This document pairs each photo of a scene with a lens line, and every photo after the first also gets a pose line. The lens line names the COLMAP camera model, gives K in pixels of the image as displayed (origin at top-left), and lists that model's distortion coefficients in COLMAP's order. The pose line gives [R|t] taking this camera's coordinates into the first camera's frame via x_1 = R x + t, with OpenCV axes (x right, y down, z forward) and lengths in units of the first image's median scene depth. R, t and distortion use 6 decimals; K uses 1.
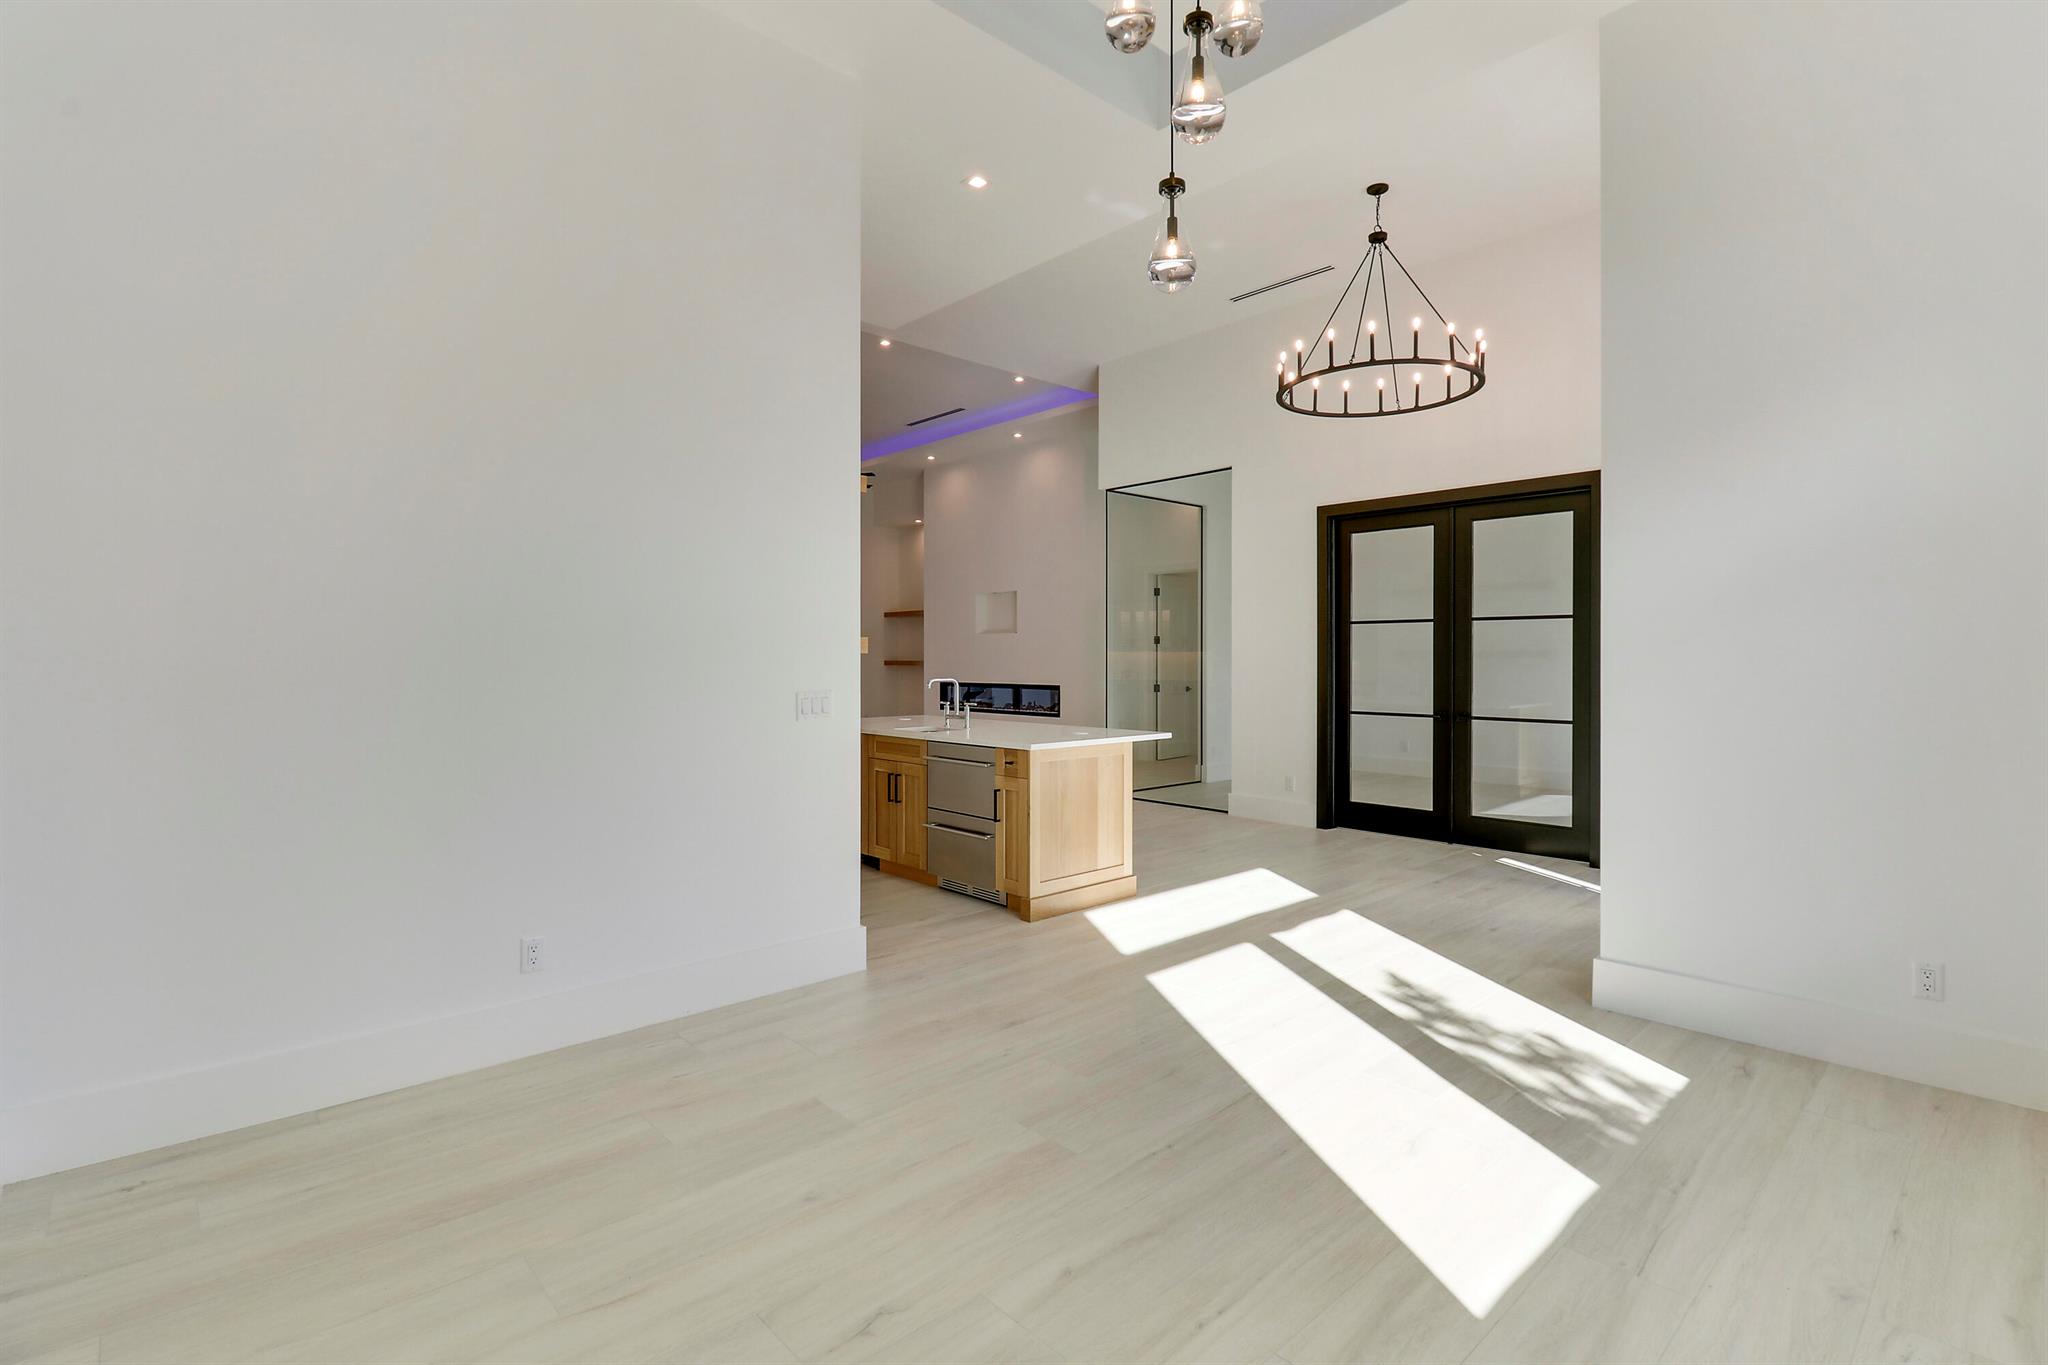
lens RADIAL K [[950.3, 0, 1006.3], [0, 950.3, 650.6], [0, 0, 1]] dist [0.001327, -0.010409]
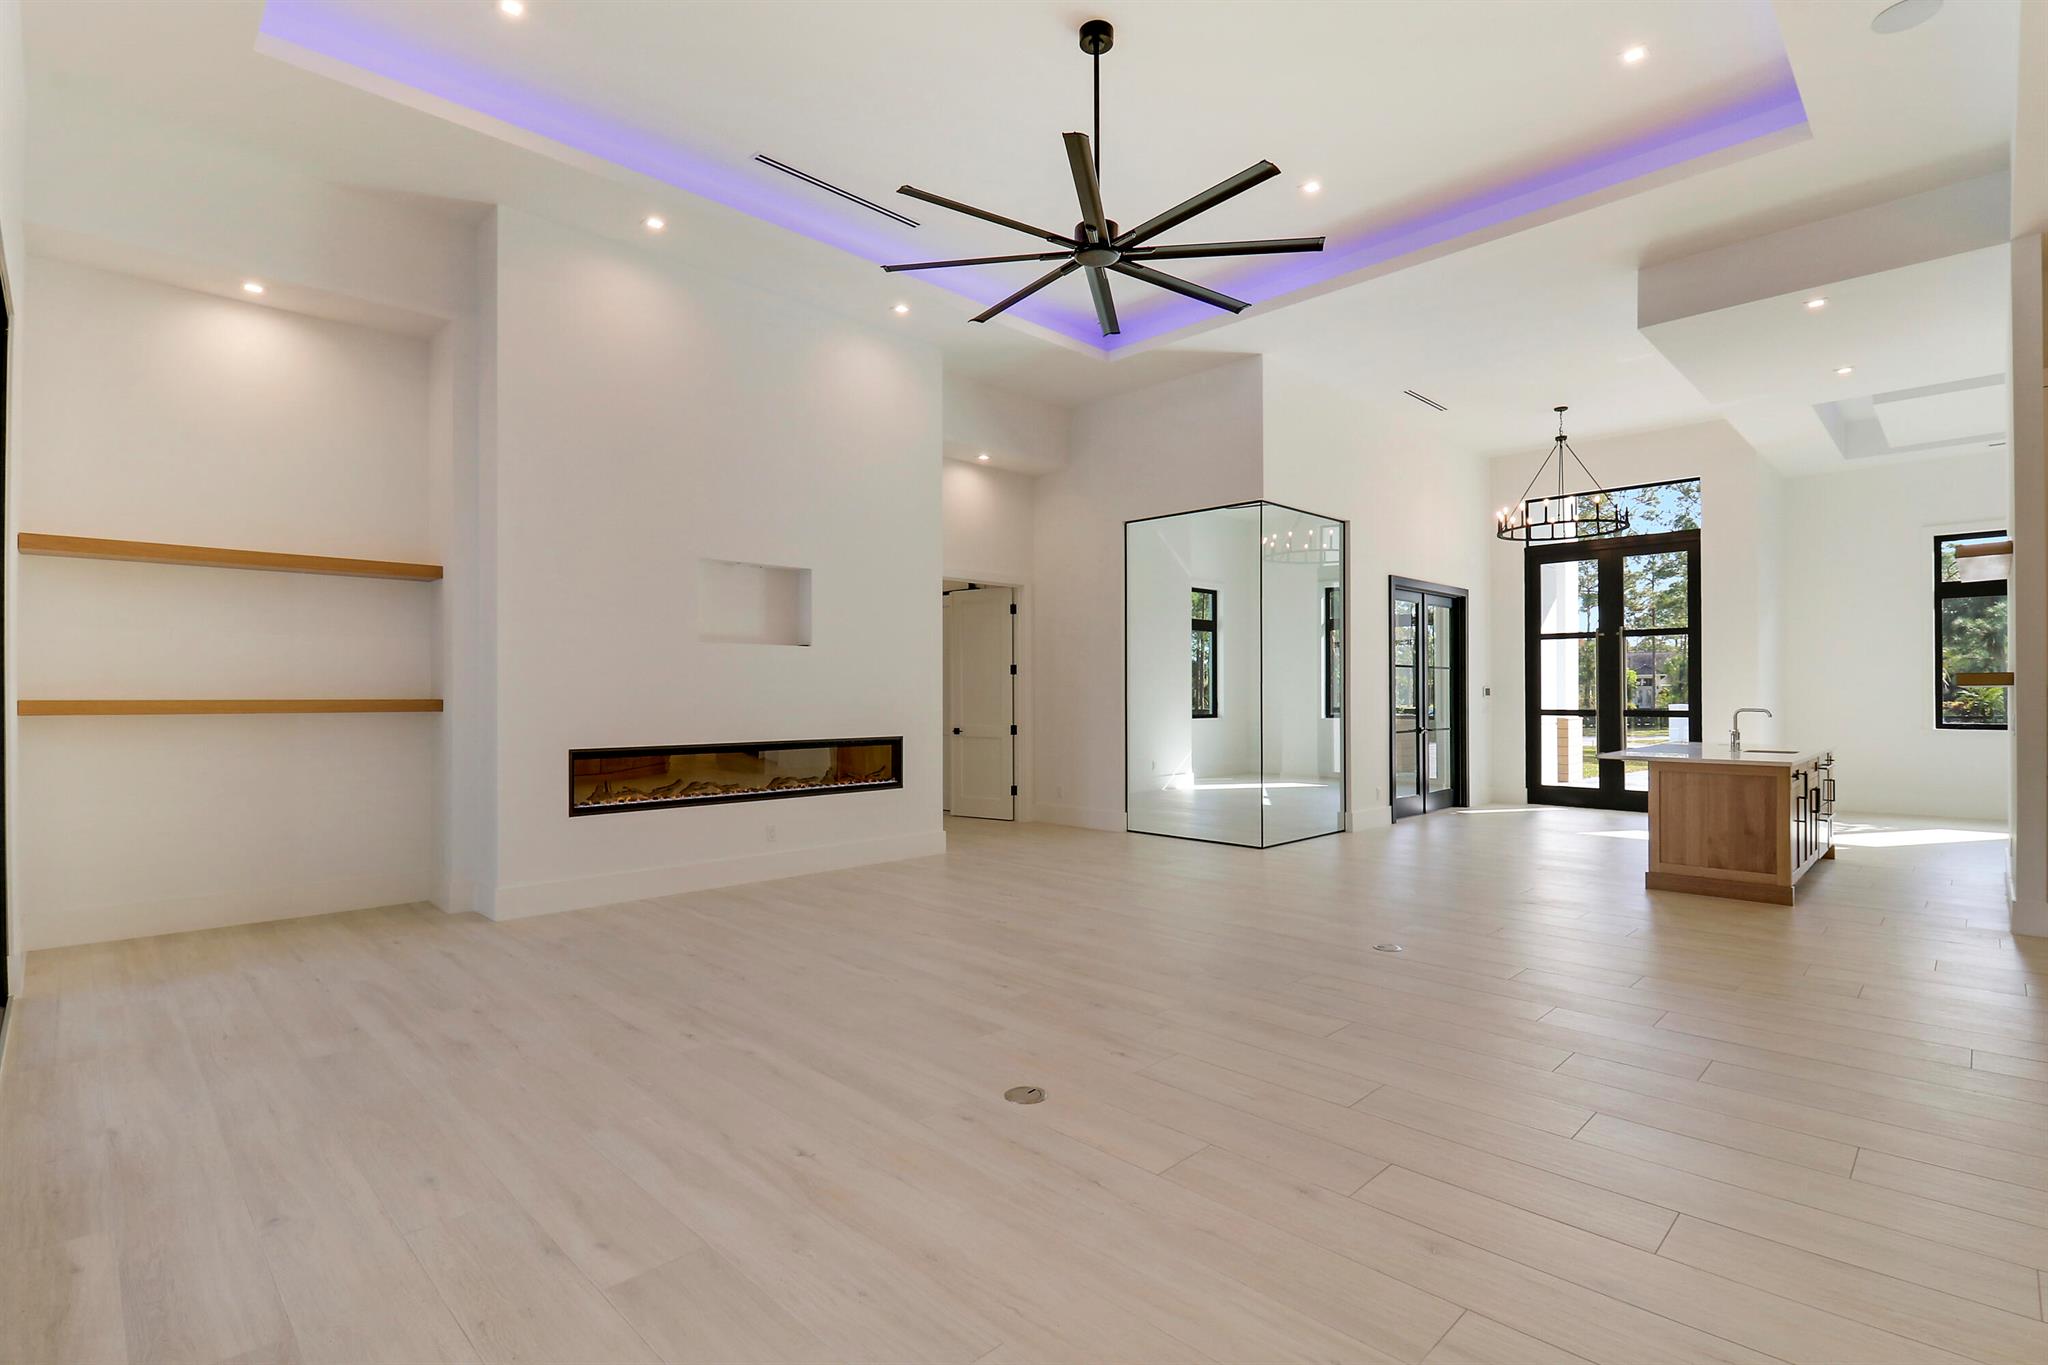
lens RADIAL K [[964.6, 0, 1035.2], [0, 964.6, 704.8], [0, 0, 1]] dist [-0.002517, -0.009122]
pose [[-0.065881, -0.012845, 0.997745, -0.968424], [-0.008127, 0.999891, 0.012336, 0.012175], [-0.997794, -0.007296, -0.065979, 1.582204]]
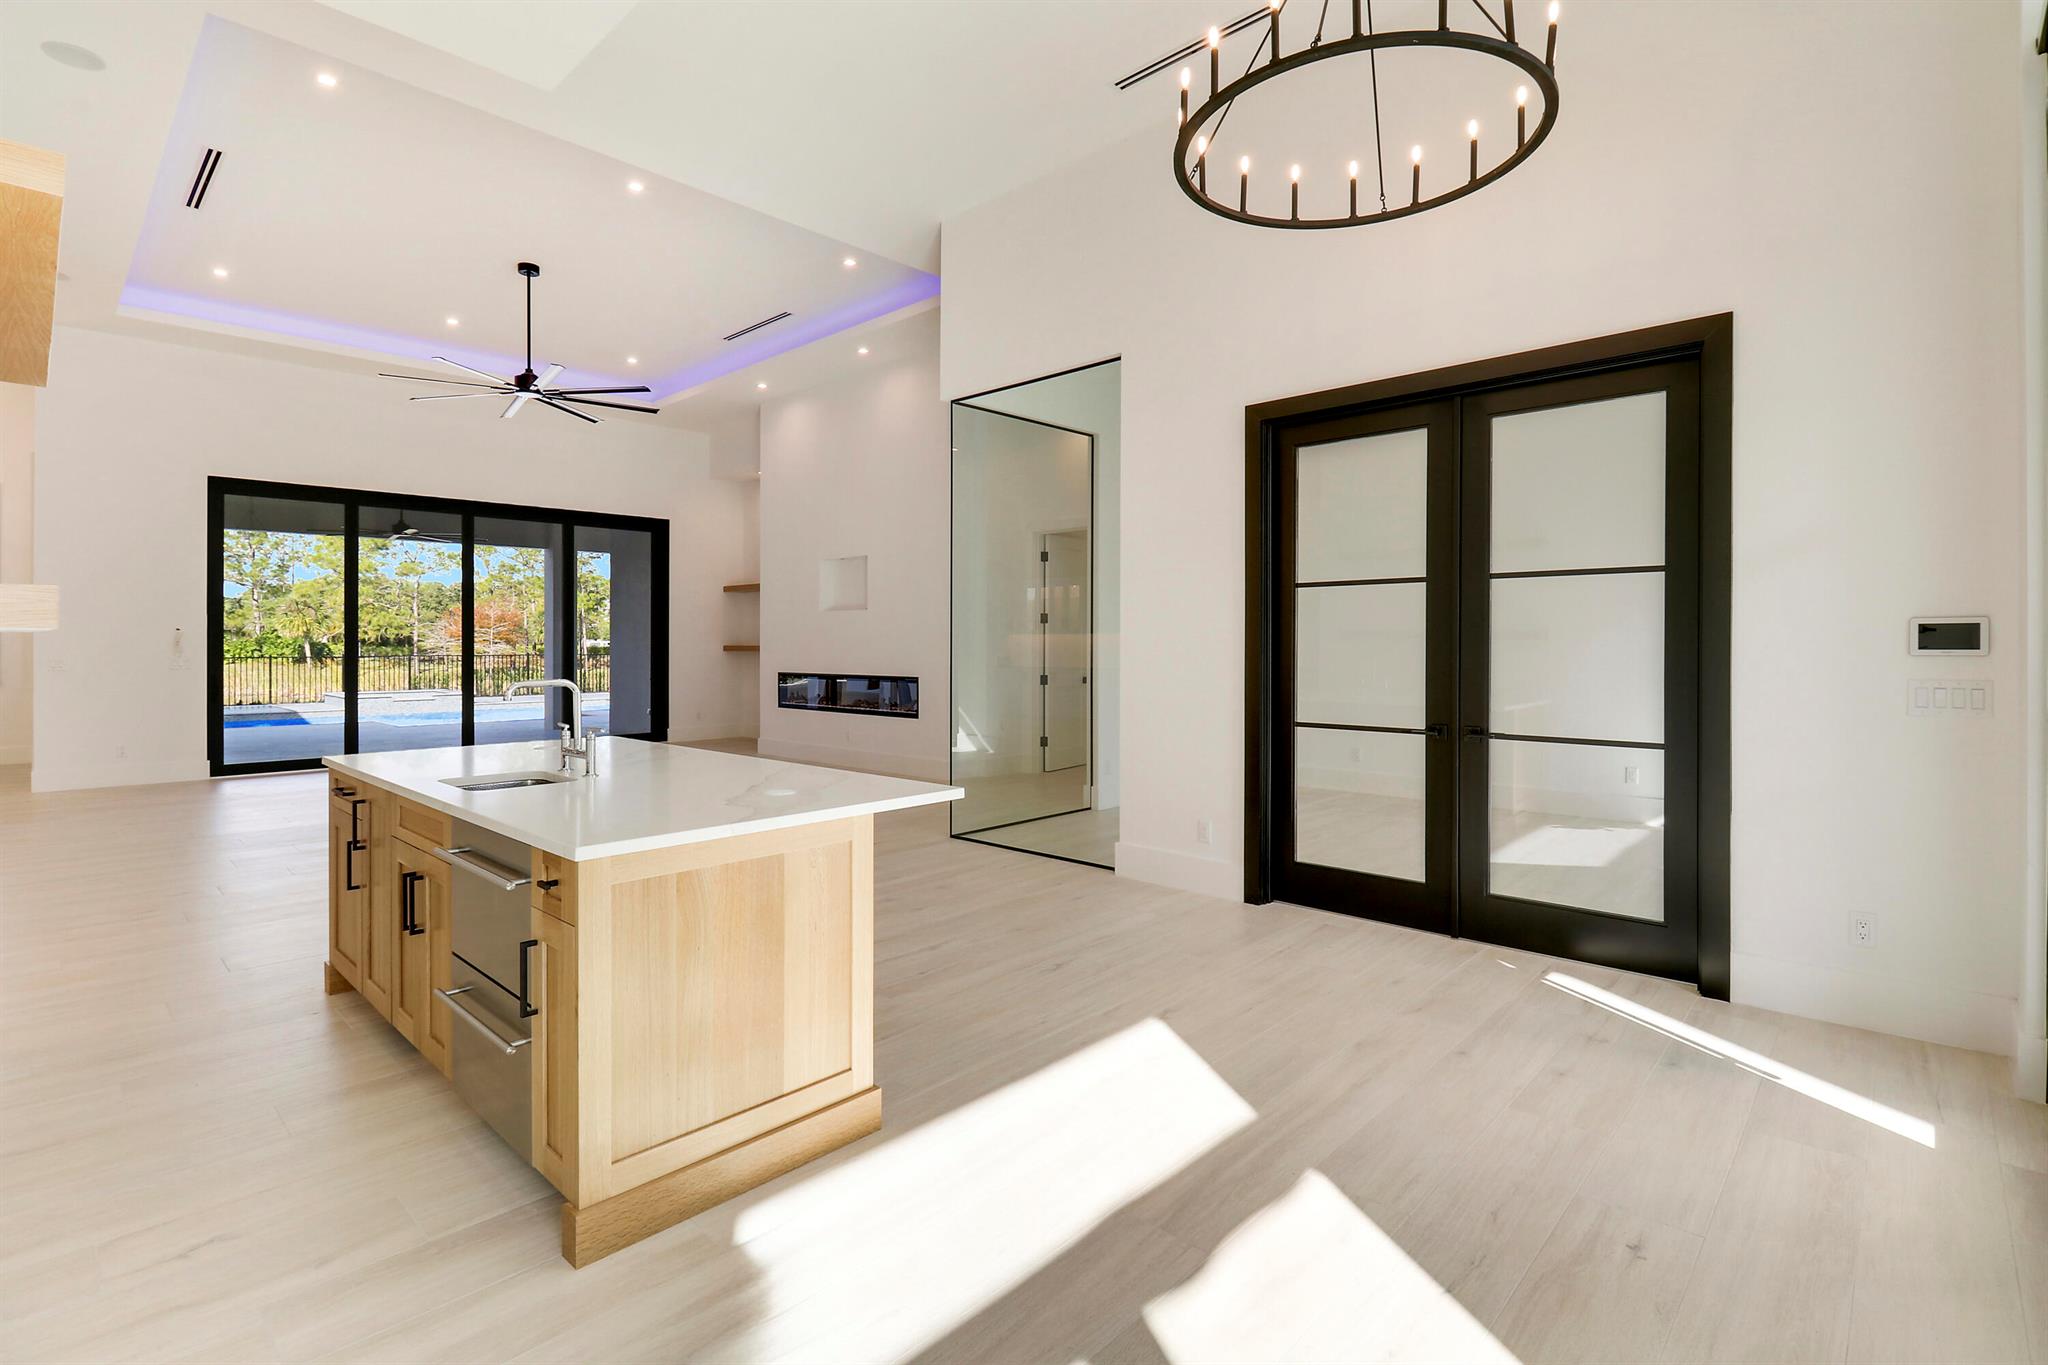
lens RADIAL K [[950.3, 0, 1021.7], [0, 950.3, 650.6], [0, 0, 1]] dist [0.001327, -0.010409]
pose [[0.996157, -0.003090, 0.087533, 0.119419], [0.001636, 0.999860, 0.016682, 0.003947], [-0.087572, -0.016475, 0.996022, 0.370362]]
